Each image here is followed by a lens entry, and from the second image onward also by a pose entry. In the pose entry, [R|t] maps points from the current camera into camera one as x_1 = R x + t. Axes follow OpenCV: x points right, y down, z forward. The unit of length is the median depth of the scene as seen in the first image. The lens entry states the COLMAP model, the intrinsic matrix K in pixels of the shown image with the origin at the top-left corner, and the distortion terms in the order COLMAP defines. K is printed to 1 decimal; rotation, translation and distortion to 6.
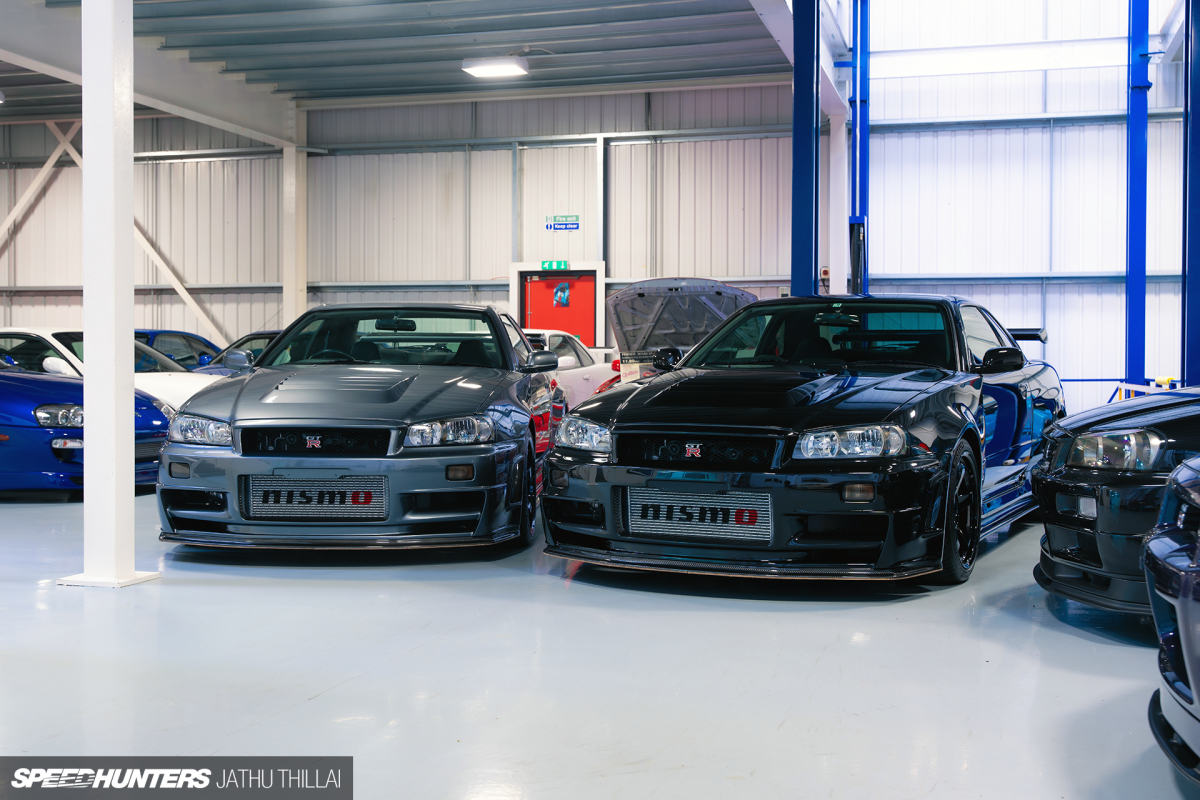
lens RADIAL K [[1328.9, 0, 601.9], [0, 1328.9, 394.6], [0, 0, 1]] dist [0.010465, 0.000000]
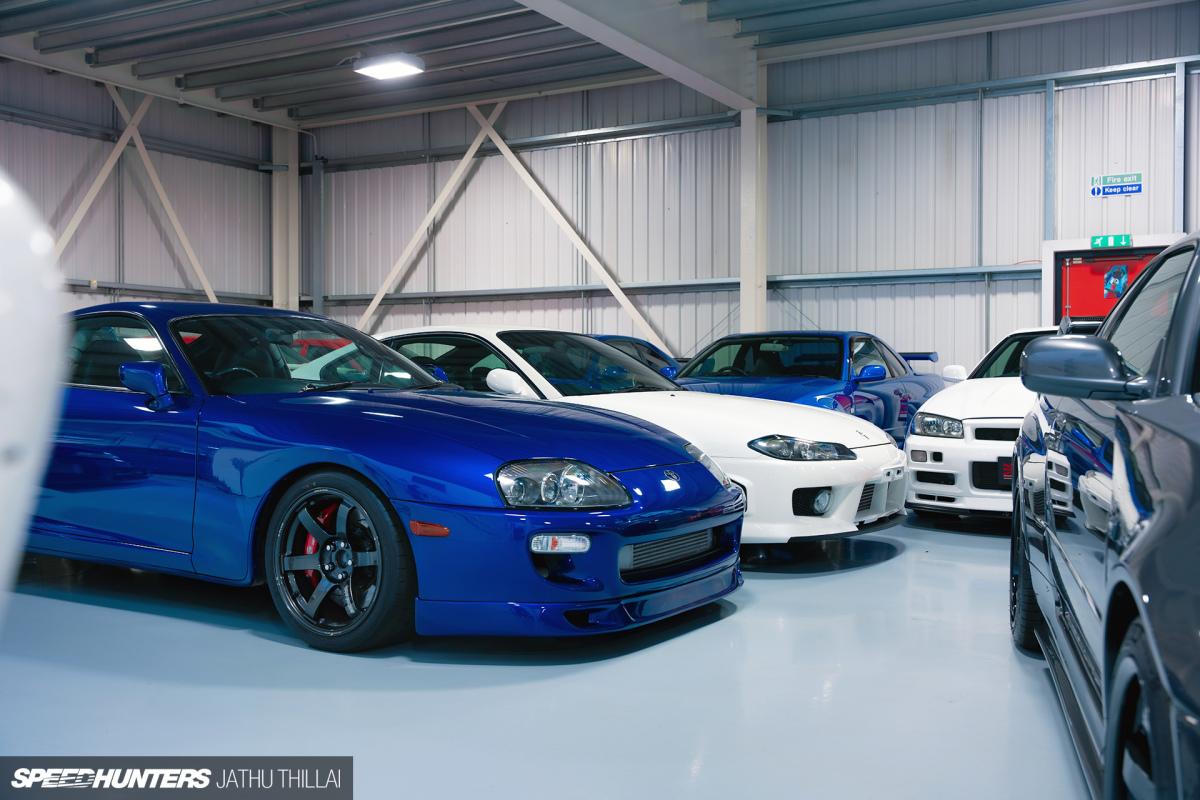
lens RADIAL K [[1184.3, 0, 598.8], [0, 1184.3, 401.8], [0, 0, 1]] dist [0.003461, 0.000000]
pose [[0.963647, -0.000066, -0.267179, -0.127439], [-0.000338, 0.999999, -0.001465, -0.006736], [0.267179, 0.001502, 0.963646, 0.275010]]
